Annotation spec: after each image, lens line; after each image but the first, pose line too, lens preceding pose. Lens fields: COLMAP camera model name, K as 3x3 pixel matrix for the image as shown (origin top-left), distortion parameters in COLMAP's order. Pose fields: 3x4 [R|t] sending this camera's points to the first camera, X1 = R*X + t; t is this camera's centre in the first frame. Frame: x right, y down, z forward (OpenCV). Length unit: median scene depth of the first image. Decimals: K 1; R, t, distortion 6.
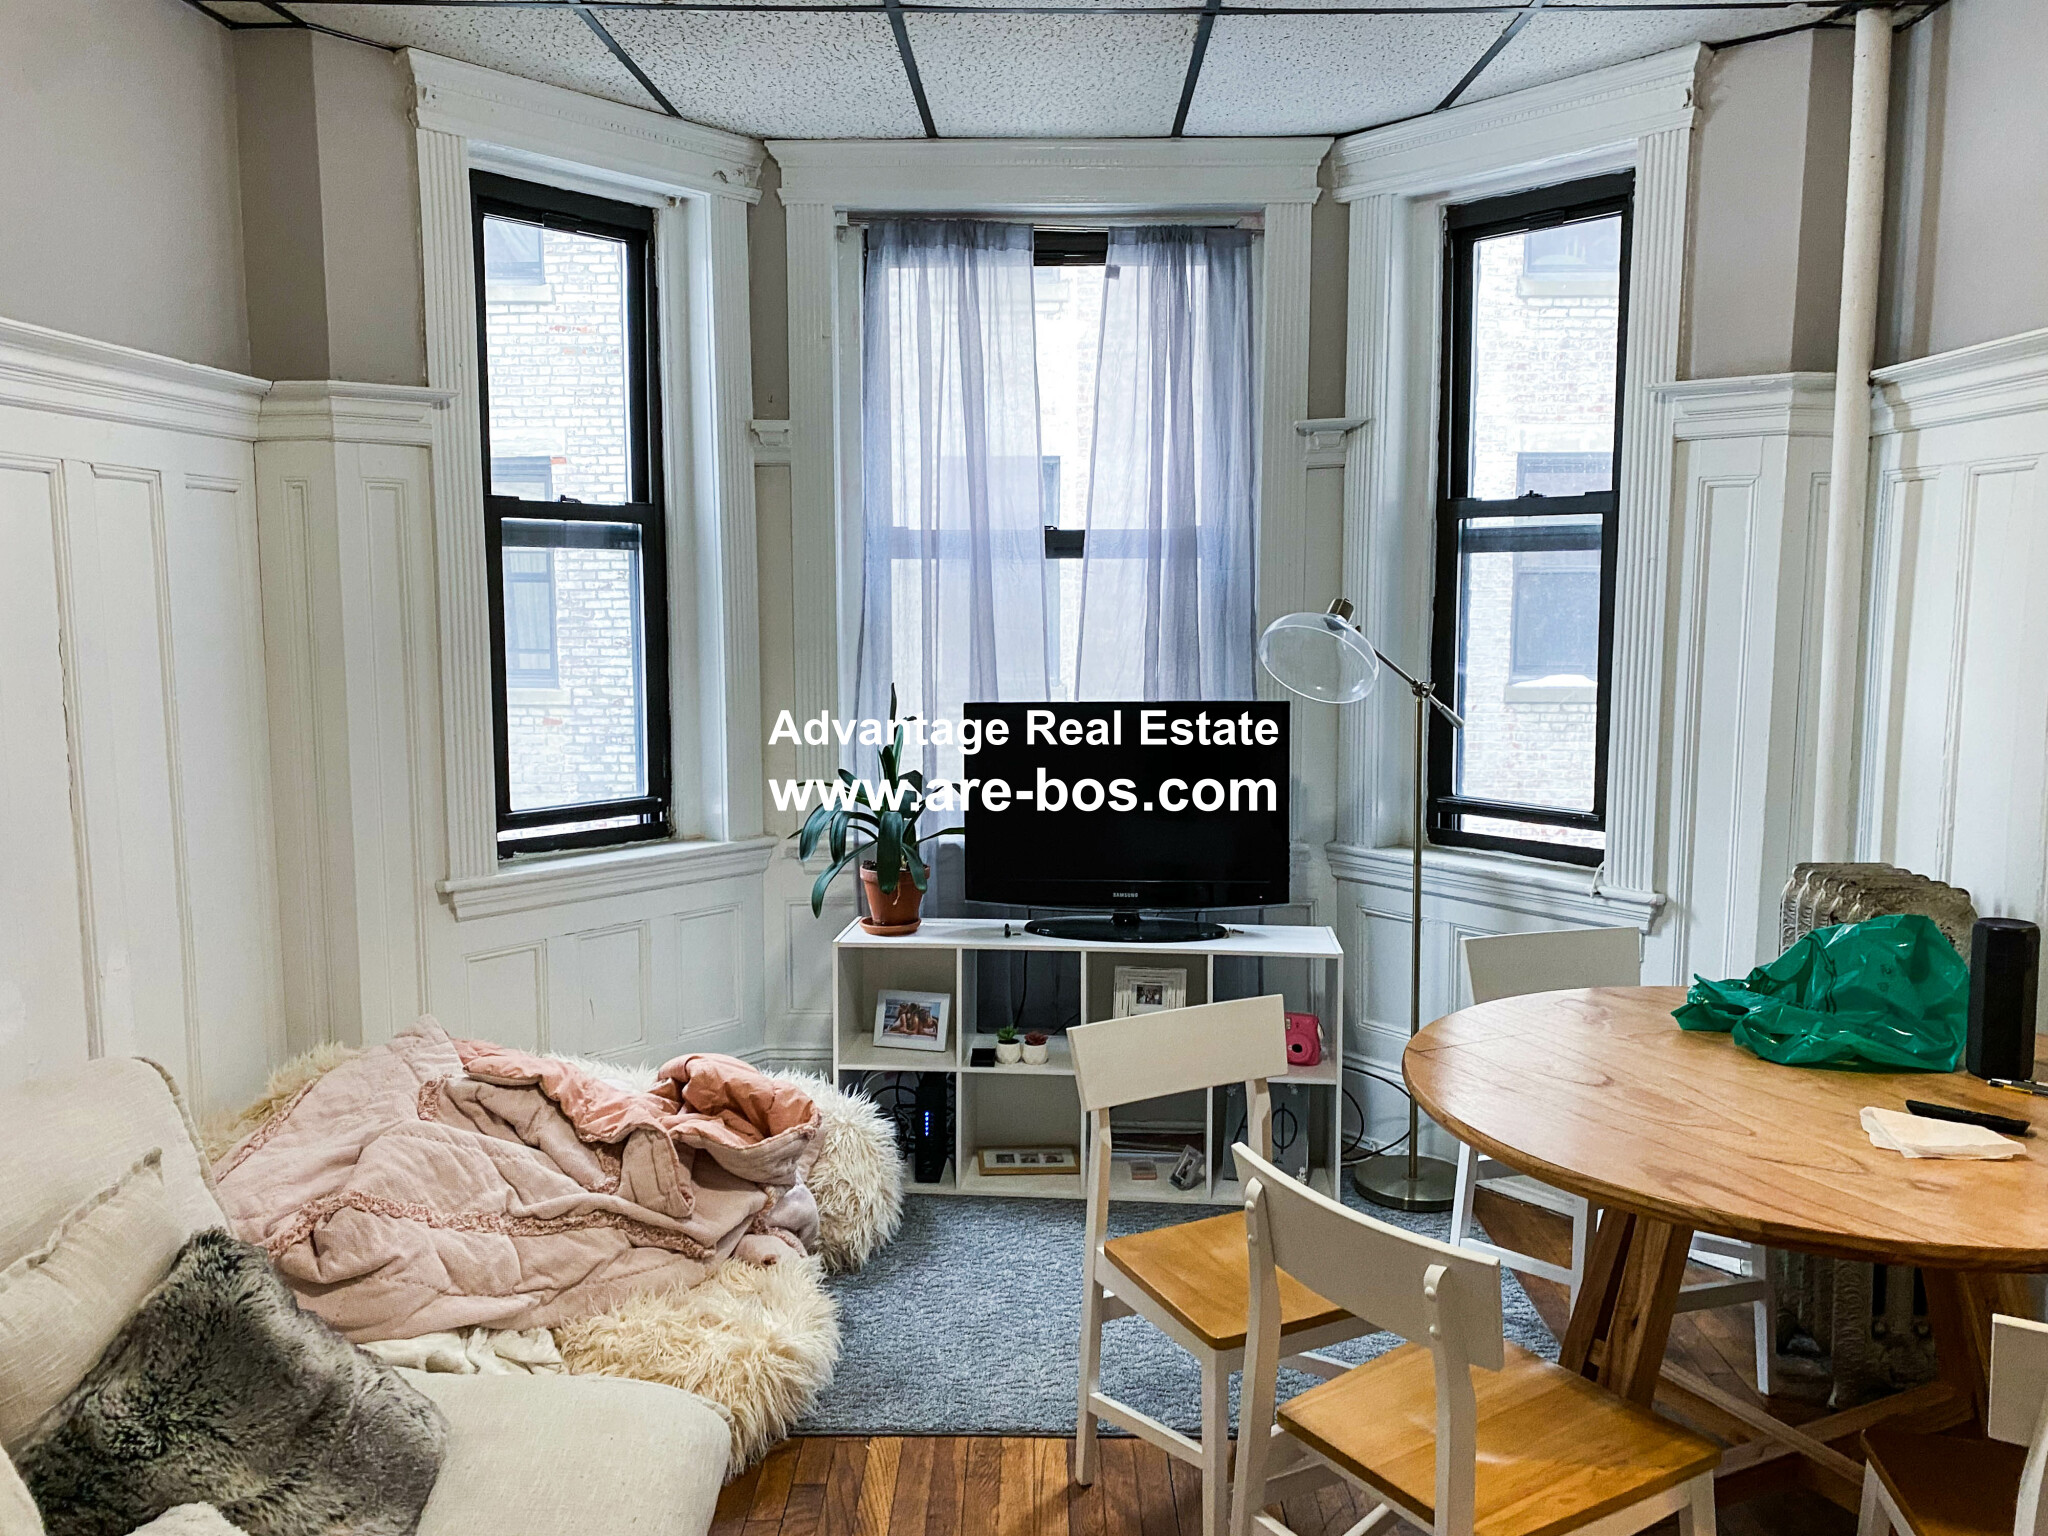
lens RADIAL K [[1594.5, 0, 1020.0], [0, 1594.5, 763.0], [0, 0, 1]] dist [0.032863, -0.039109]
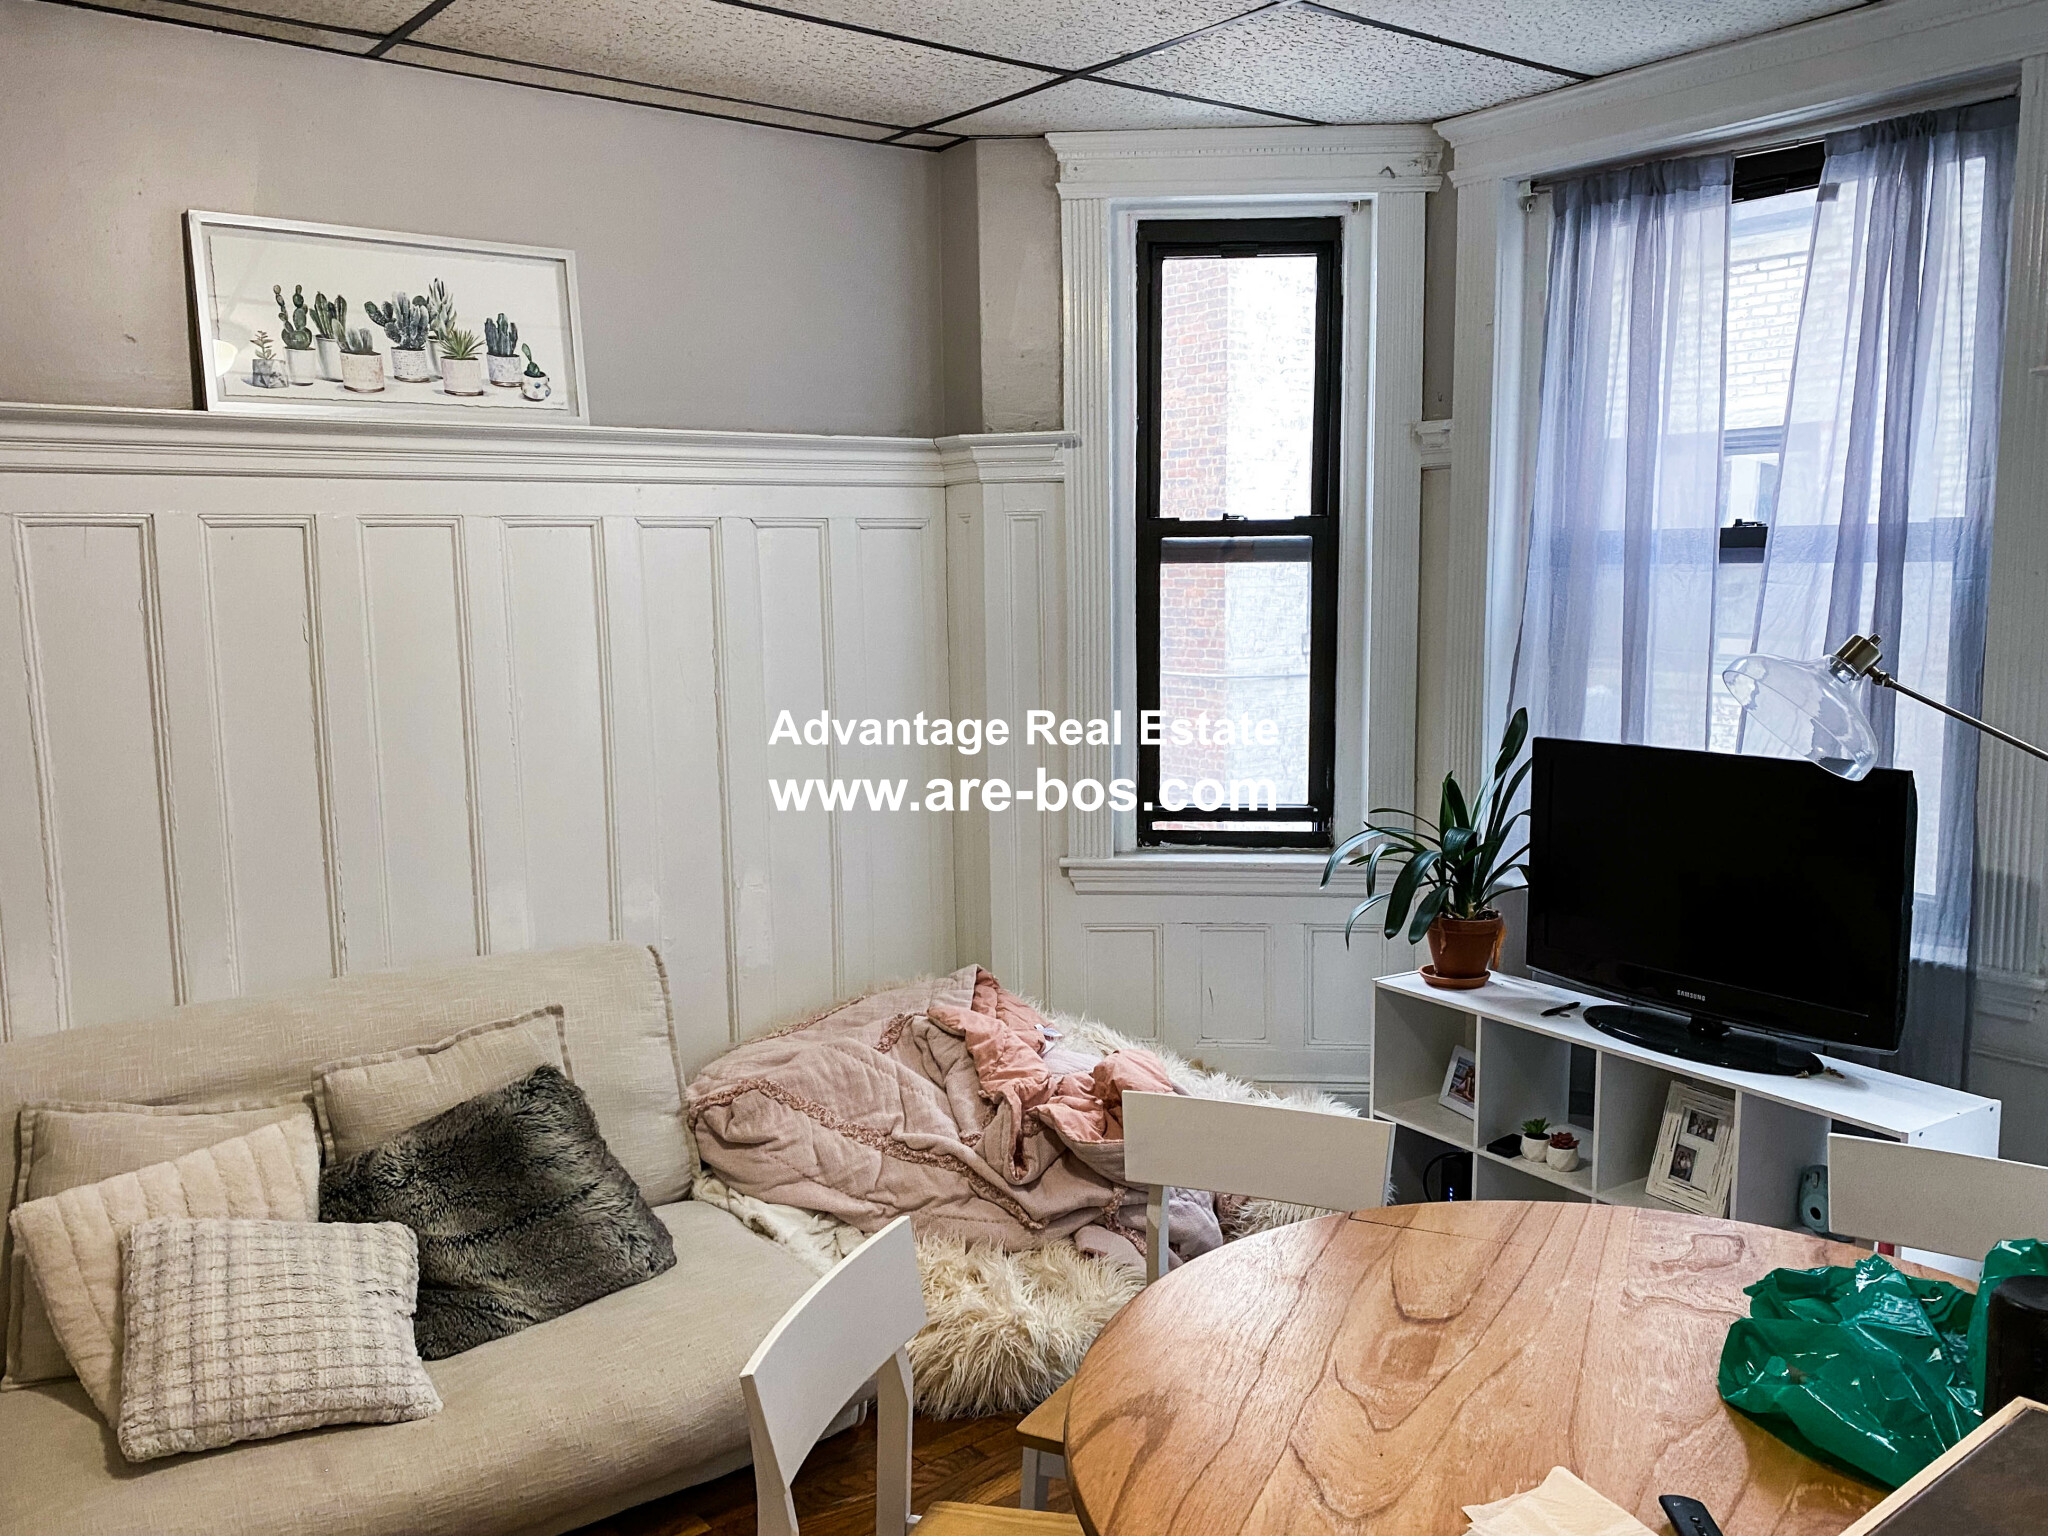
lens RADIAL K [[1632.2, 0, 1024.0], [0, 1632.2, 768.0], [0, 0, 1]] dist [0.032372, -0.013152]
pose [[0.614060, 0.094698, -0.783558, 0.496719], [-0.076329, 0.995248, 0.060465, -0.054708], [0.785560, 0.022679, 0.618370, 0.229933]]
